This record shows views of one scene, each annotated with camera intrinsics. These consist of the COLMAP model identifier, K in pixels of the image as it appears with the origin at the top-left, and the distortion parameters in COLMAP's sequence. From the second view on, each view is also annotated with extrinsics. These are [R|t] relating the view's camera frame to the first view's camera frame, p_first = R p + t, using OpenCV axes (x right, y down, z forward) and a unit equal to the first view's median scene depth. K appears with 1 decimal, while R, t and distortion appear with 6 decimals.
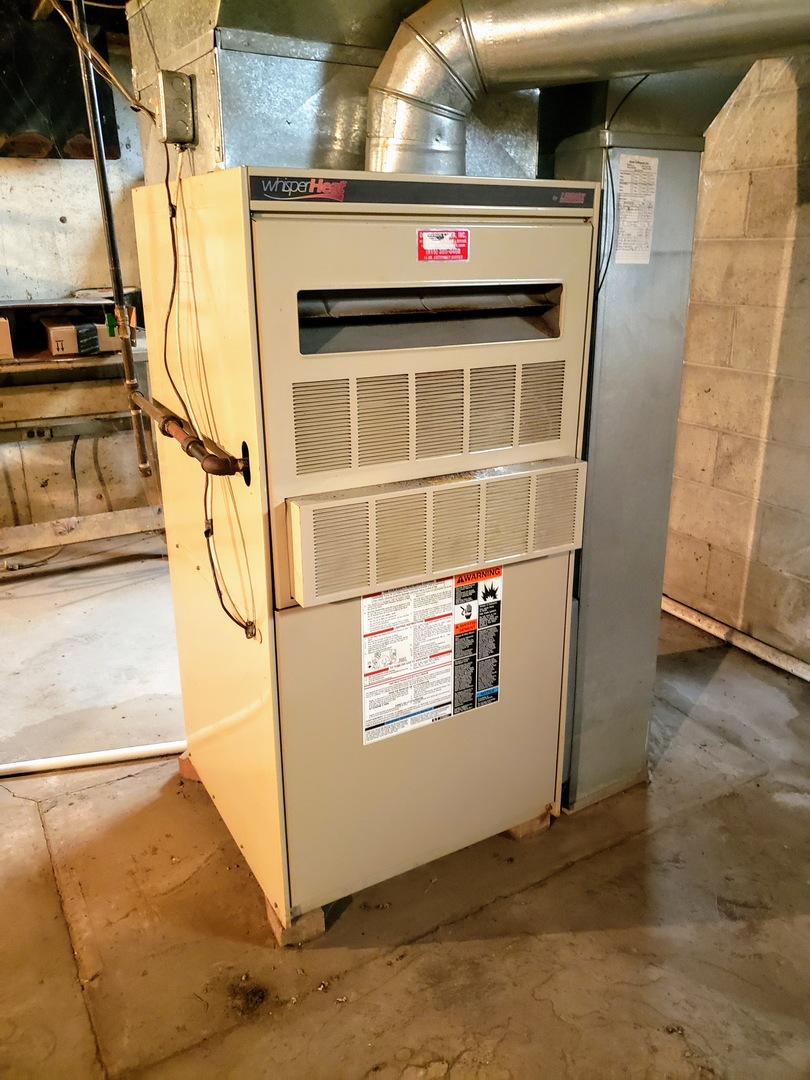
lens RADIAL K [[849.8, 0, 405.0], [0, 849.8, 540.0], [0, 0, 1]] dist [0.002658, -0.012515]
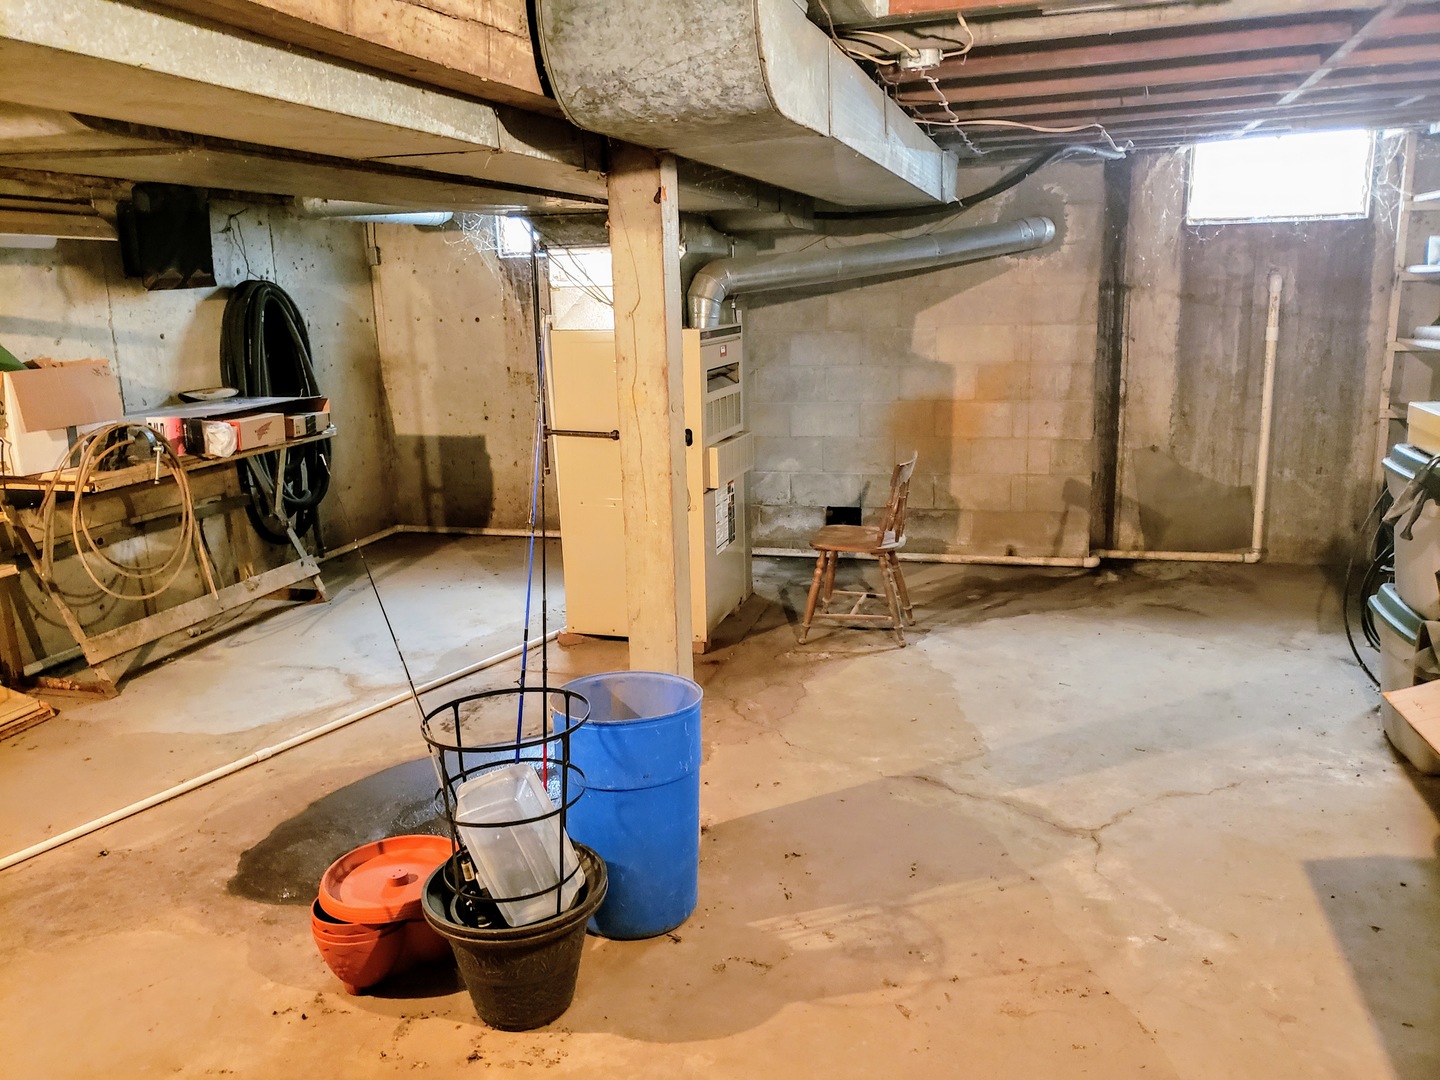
lens RADIAL K [[1133.1, 0, 720.0], [0, 1133.1, 540.0], [0, 0, 1]] dist [0.002658, -0.012515]
pose [[0.717636, -0.173118, 0.674558, -1.002463], [0.253346, 0.967141, -0.021319, 0.126343], [-0.648702, 0.186196, 0.737914, -0.622450]]
